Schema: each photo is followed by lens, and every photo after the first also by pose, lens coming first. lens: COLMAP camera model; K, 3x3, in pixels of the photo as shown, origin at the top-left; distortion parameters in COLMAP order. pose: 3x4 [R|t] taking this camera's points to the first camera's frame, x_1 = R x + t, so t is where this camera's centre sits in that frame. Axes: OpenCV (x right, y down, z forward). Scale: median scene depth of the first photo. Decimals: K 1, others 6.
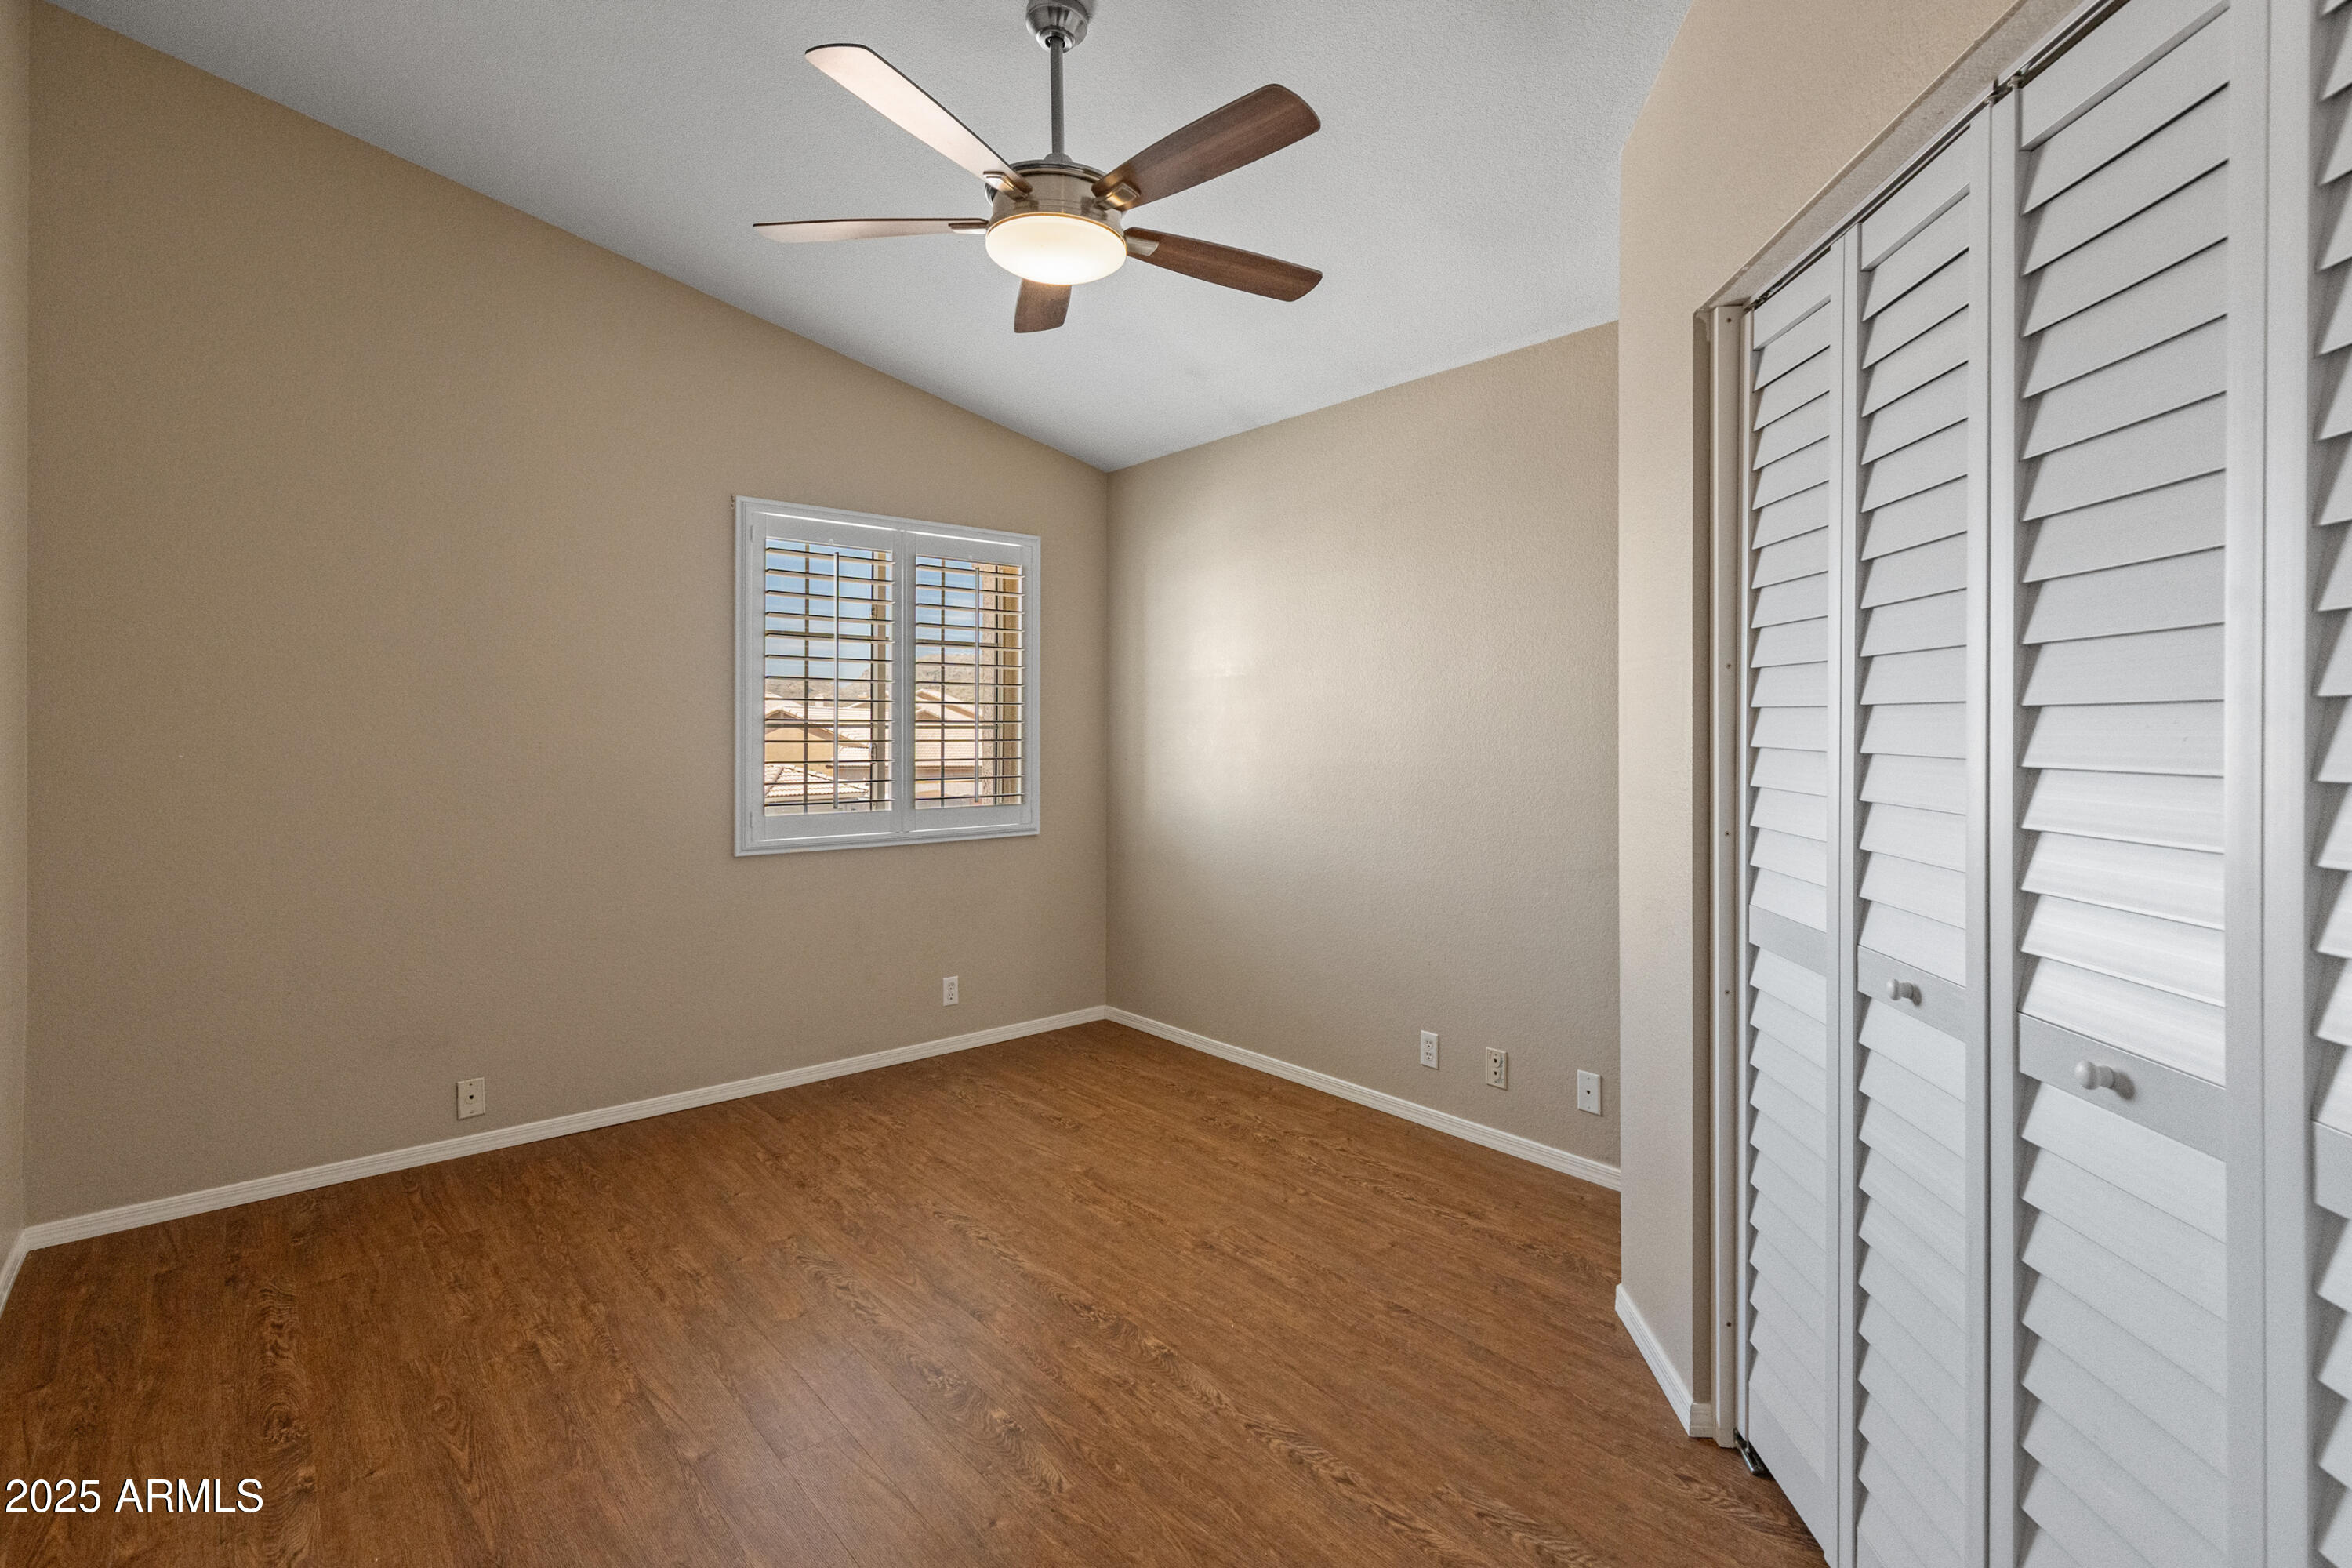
lens RADIAL K [[1102.7, 0, 1188.2], [0, 1102.7, 709.3], [0, 0, 1]] dist [0.002210, 0.000054]
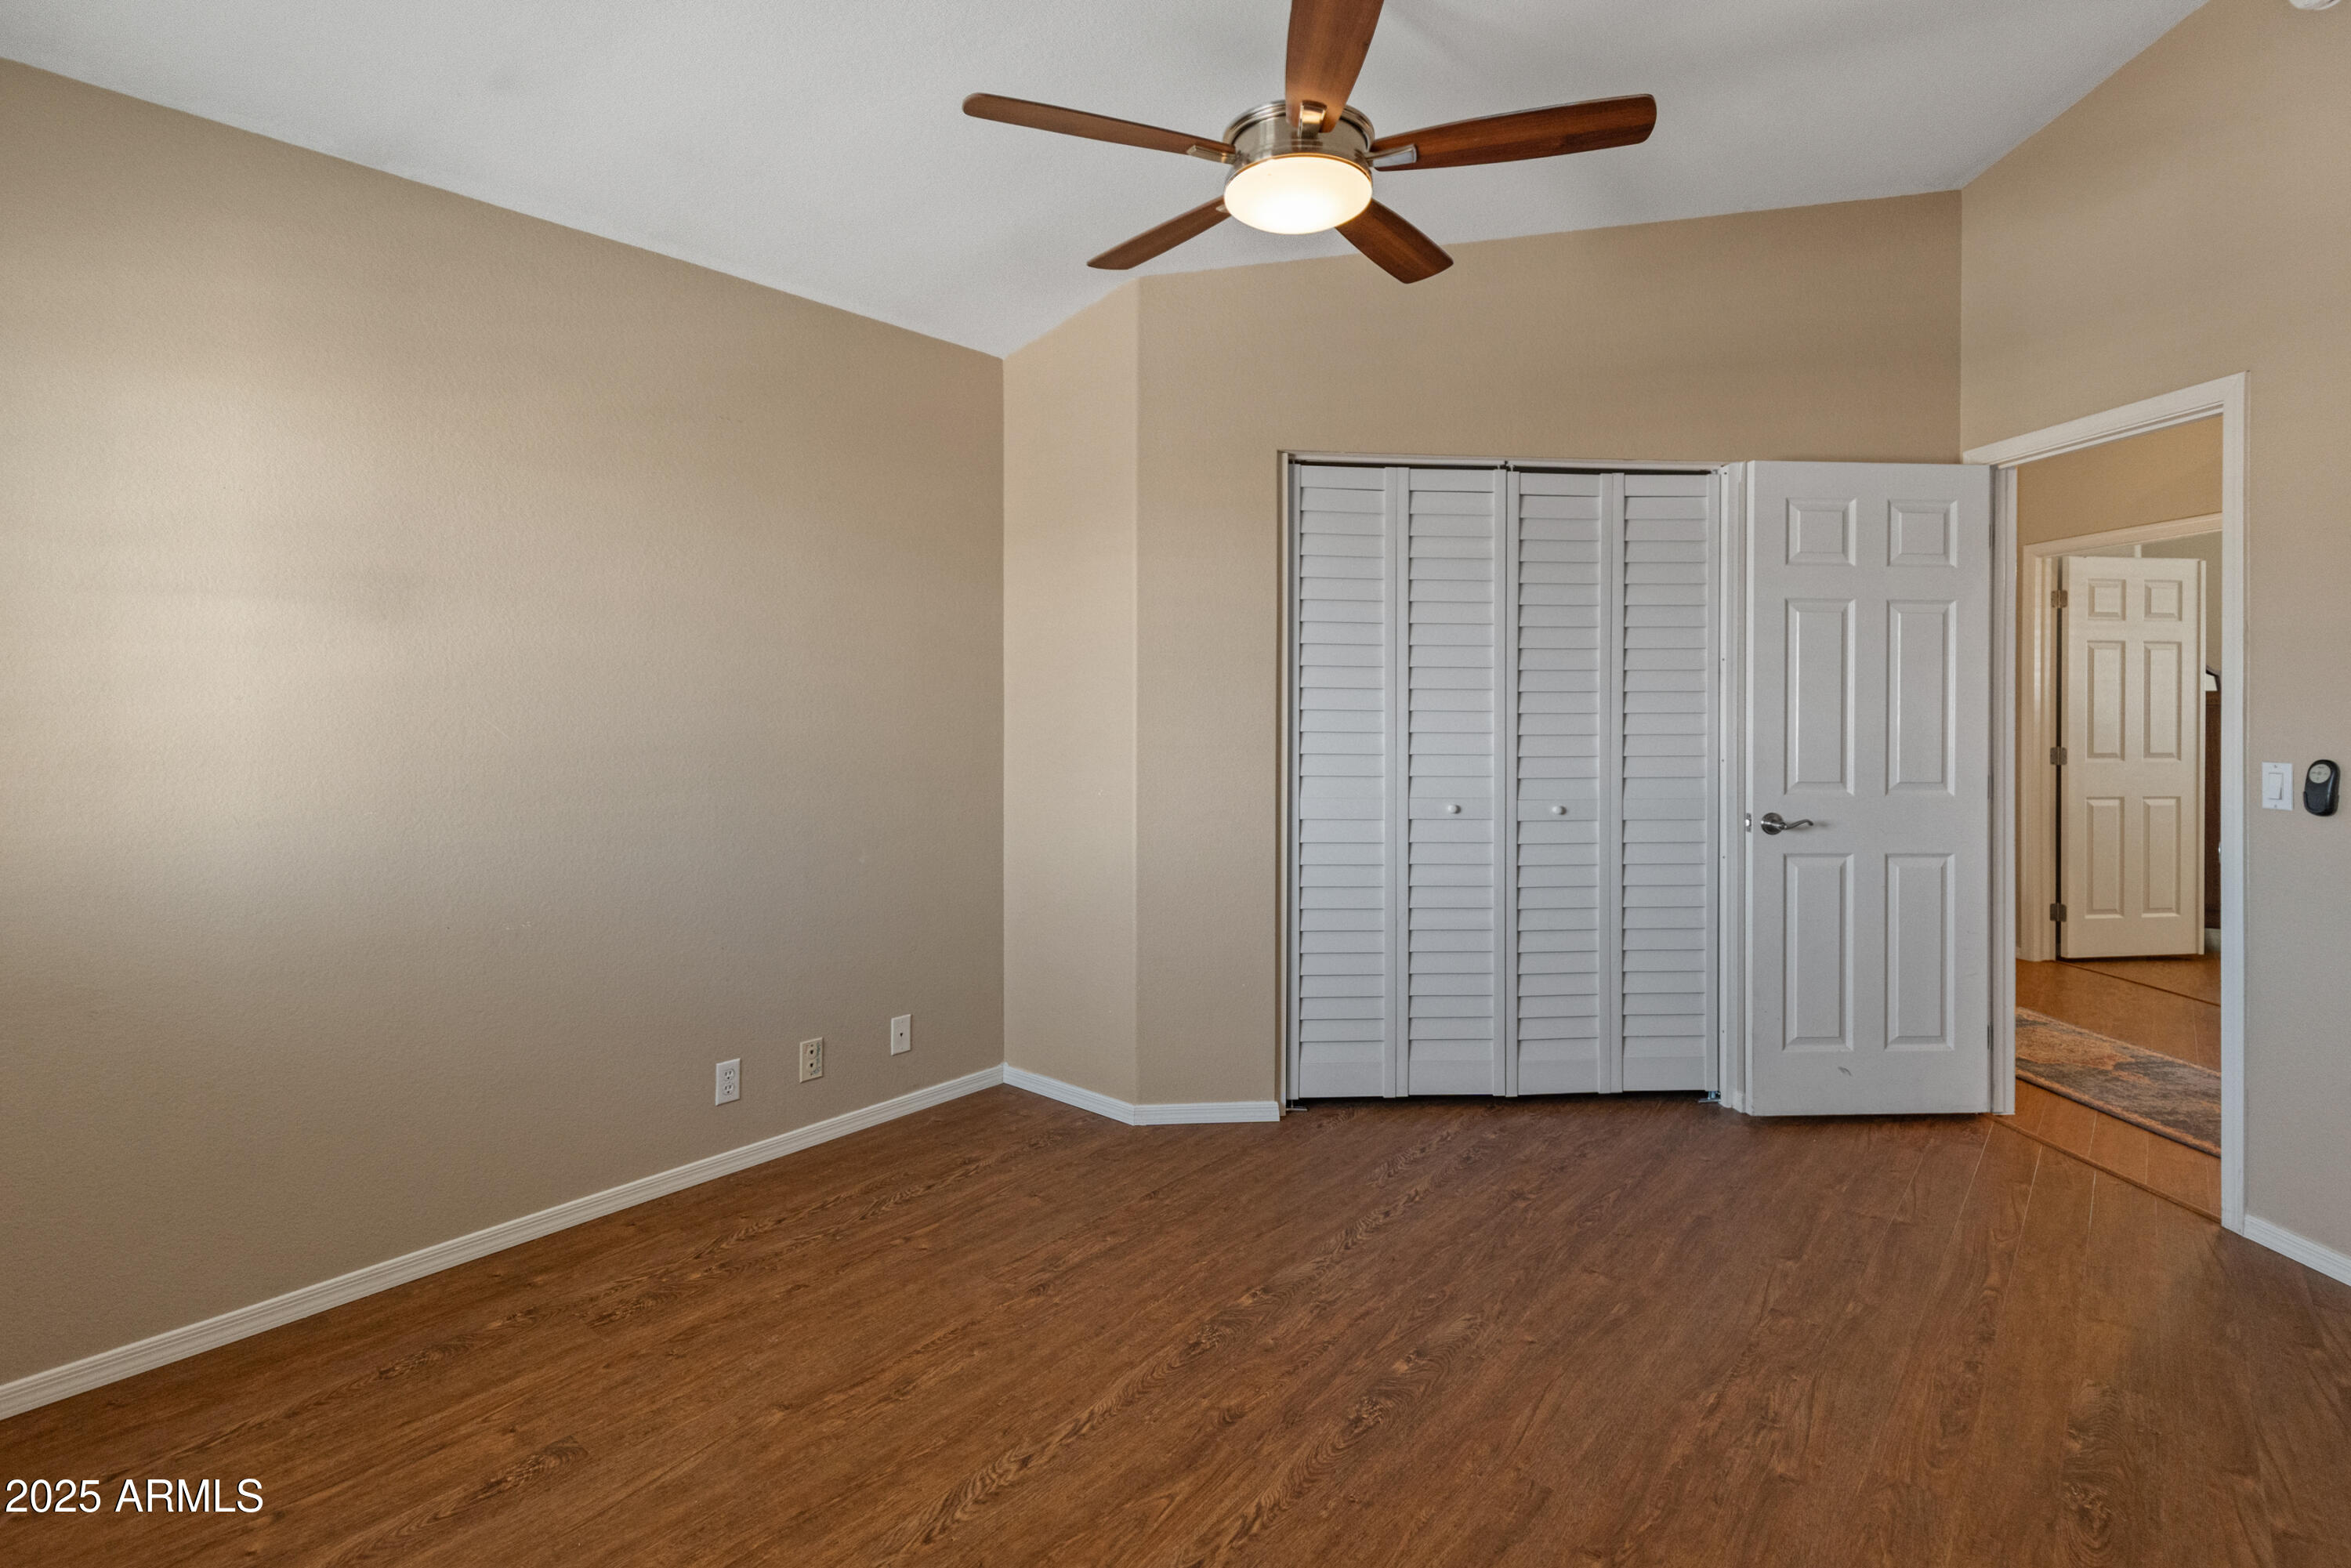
lens RADIAL K [[1102.2, 0, 1187.6], [0, 1102.2, 709.3], [0, 0, 1]] dist [0.002210, 0.000054]
pose [[-0.136041, -0.009269, 0.990660, -0.826065], [-0.011921, 0.999899, 0.007719, 0.014959], [-0.990632, -0.010759, -0.136137, 0.959628]]
